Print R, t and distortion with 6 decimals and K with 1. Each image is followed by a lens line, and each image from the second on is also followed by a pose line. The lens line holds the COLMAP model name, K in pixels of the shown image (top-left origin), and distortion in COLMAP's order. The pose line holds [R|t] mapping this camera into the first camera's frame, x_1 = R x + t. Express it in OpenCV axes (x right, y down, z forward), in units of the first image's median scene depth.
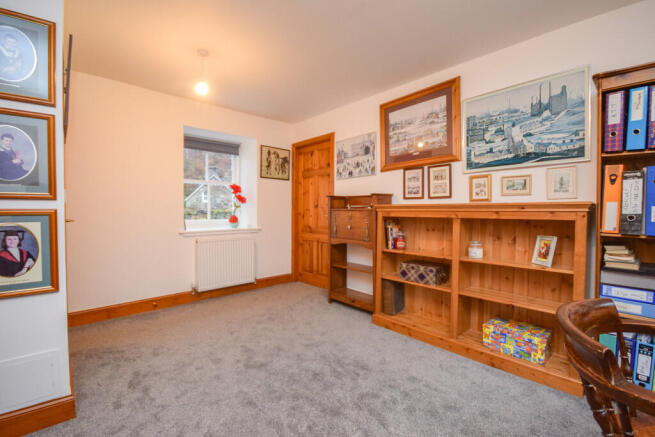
lens RADIAL K [[296.2, 0, 323.2], [0, 296.2, 217.4], [0, 0, 1]] dist [0.016586, -0.000598]
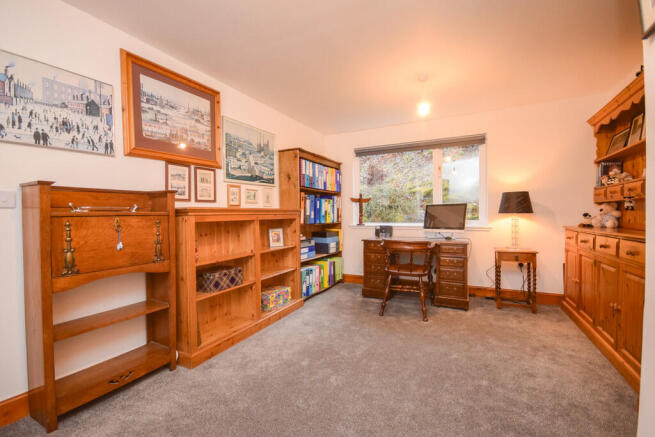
lens RADIAL K [[296.2, 0, 323.2], [0, 296.2, 217.4], [0, 0, 1]] dist [0.016586, -0.000598]
pose [[-0.355836, -0.011734, 0.934475, -0.682342], [0.031074, 0.999220, 0.024379, -0.026120], [-0.934032, 0.037713, -0.355194, 1.015373]]
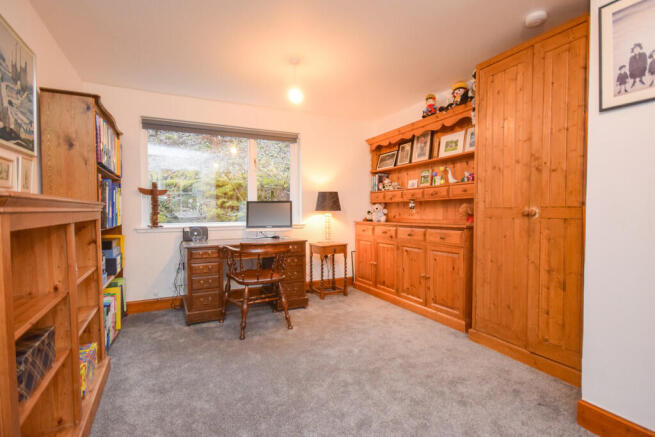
lens RADIAL K [[329.4, 0, 327.5], [0, 329.4, 218.5], [0, 0, 1]] dist [0.024246, -0.000006]
pose [[-0.965782, -0.006596, 0.259273, -0.195401], [0.007628, 0.998522, 0.053814, -0.035515], [-0.259244, 0.053950, -0.964304, 1.312425]]
